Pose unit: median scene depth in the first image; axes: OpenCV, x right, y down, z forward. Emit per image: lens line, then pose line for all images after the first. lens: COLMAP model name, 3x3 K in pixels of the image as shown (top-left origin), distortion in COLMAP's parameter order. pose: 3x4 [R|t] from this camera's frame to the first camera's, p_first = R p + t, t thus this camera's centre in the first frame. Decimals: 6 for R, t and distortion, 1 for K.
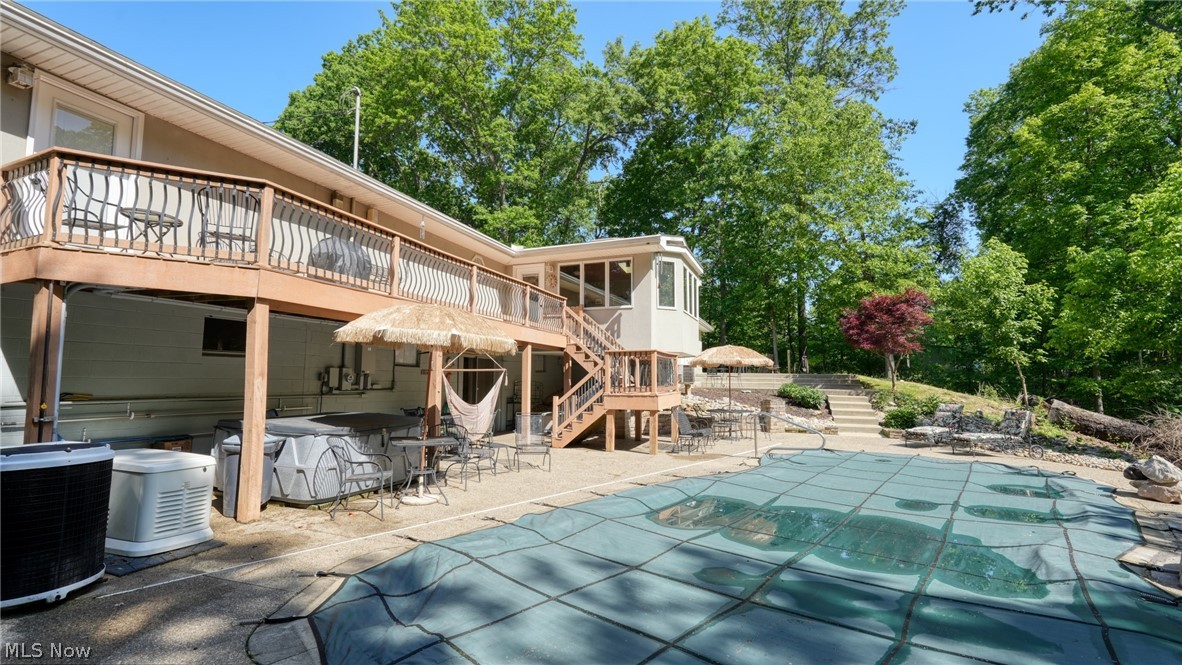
lens RADIAL K [[541.4, 0, 591.0], [0, 541.4, 336.5], [0, 0, 1]] dist [-0.000752, -0.000019]
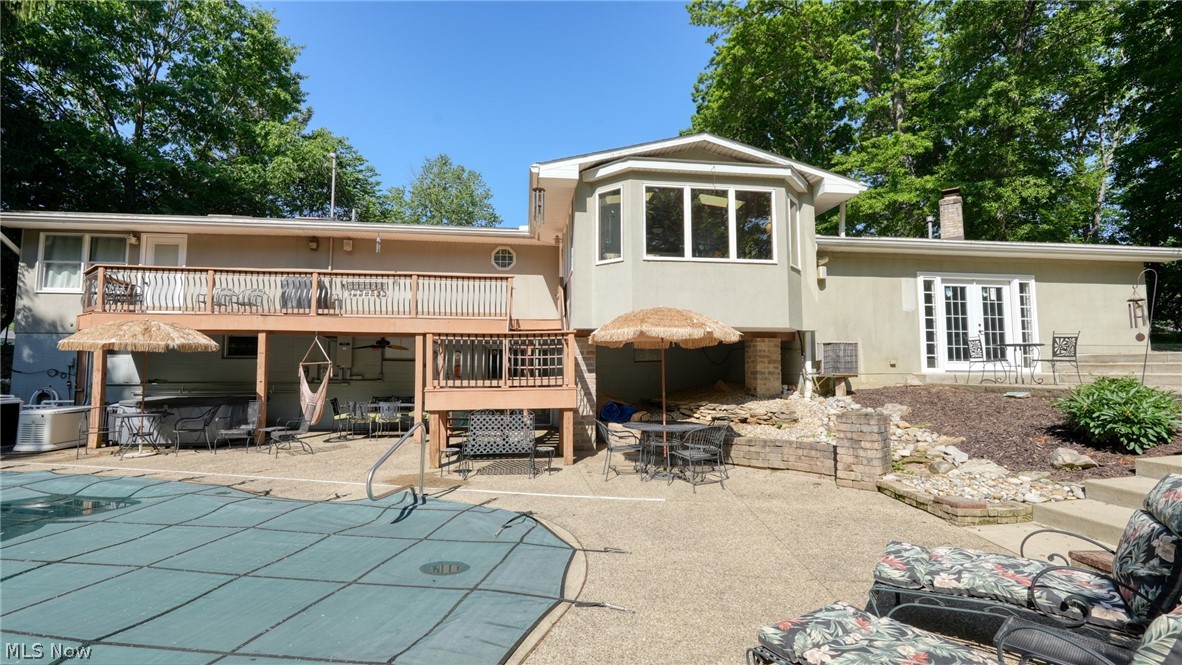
lens RADIAL K [[541.4, 0, 591.4], [0, 541.4, 334.7], [0, 0, 1]] dist [-0.000752, -0.000019]
pose [[0.534452, -0.076120, -0.841764, 1.308774], [0.082484, 0.995880, -0.037686, 0.108145], [0.841164, -0.049291, 0.538529, 0.928014]]
